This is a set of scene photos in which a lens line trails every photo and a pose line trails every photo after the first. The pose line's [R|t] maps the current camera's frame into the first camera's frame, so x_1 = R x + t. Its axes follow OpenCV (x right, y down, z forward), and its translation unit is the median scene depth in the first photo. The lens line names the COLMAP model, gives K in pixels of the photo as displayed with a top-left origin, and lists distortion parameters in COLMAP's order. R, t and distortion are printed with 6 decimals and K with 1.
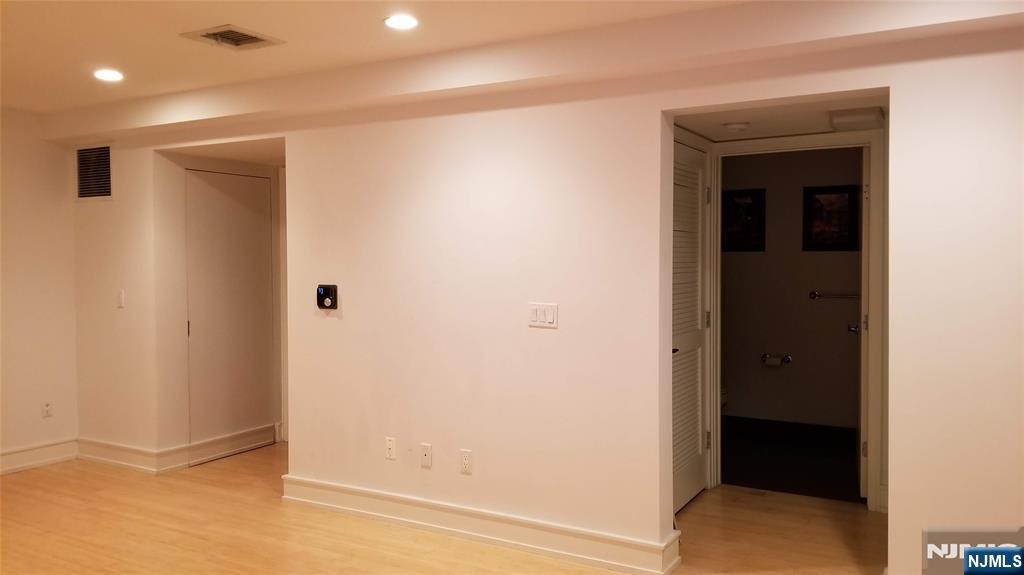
lens RADIAL K [[793.5, 0, 513.4], [0, 793.5, 284.8], [0, 0, 1]] dist [0.091065, -0.165977]
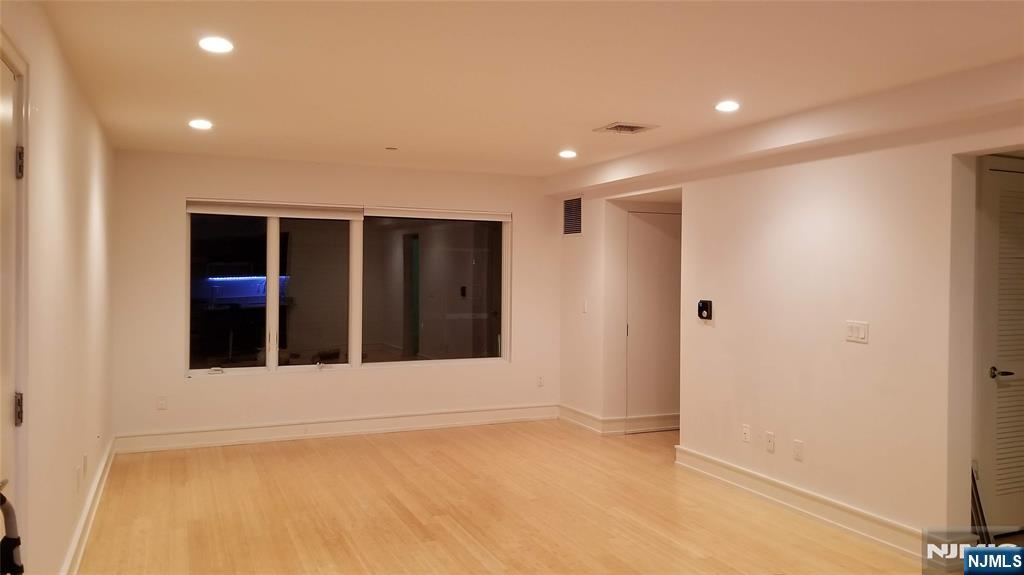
lens RADIAL K [[793.5, 0, 513.4], [0, 793.5, 284.8], [0, 0, 1]] dist [0.091065, -0.165977]
pose [[0.797784, 0.018952, -0.602645, 0.287082], [-0.031327, 0.999459, -0.010040, -0.002552], [0.602129, 0.026889, 0.797946, -0.209921]]
